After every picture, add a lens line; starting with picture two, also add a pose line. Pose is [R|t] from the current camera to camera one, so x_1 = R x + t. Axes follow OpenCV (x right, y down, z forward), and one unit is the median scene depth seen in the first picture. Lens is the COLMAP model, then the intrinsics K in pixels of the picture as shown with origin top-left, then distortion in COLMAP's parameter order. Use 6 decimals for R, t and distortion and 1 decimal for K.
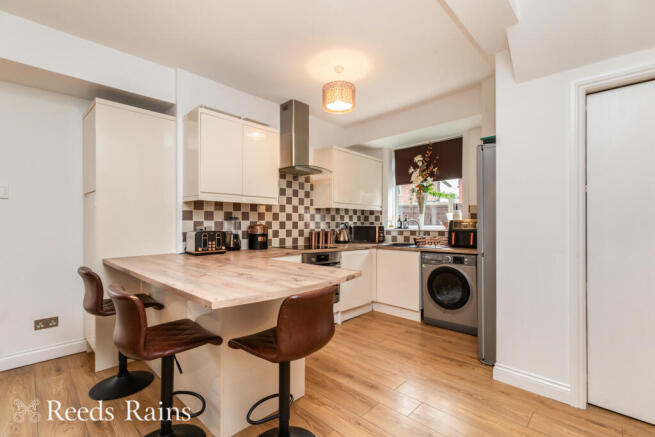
lens RADIAL K [[294.0, 0, 330.2], [0, 294.0, 218.9], [0, 0, 1]] dist [-0.000829, -0.000439]
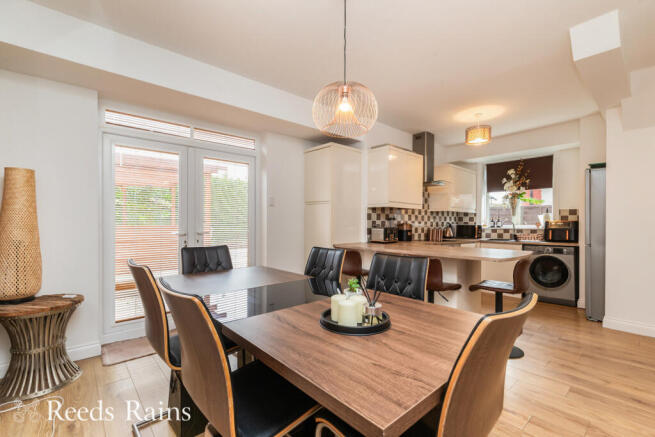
lens RADIAL K [[294.0, 0, 325.0], [0, 294.0, 220.8], [0, 0, 1]] dist [-0.000829, -0.000439]
pose [[0.996220, 0.005841, -0.086671, -0.421413], [-0.005073, 0.999946, 0.009077, -0.002938], [0.086719, -0.008603, 0.996196, -0.355068]]
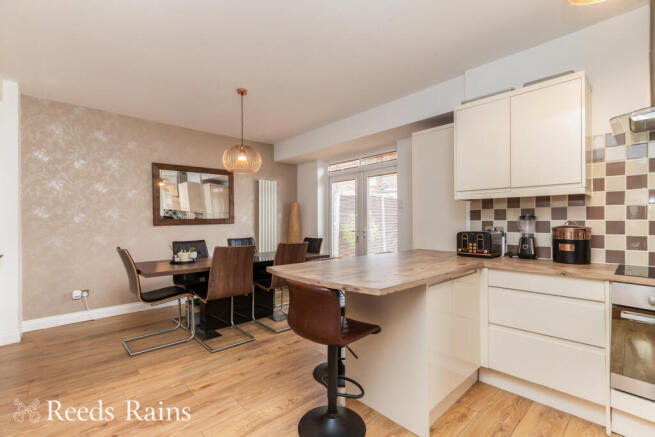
lens RADIAL K [[294.0, 0, 327.9], [0, 294.0, 221.3], [0, 0, 1]] dist [-0.000829, -0.000439]
pose [[-0.071817, -0.001500, -0.997417, 0.382158], [0.011594, 0.999930, -0.002339, 0.003849], [0.997350, -0.011732, -0.071794, 0.423829]]
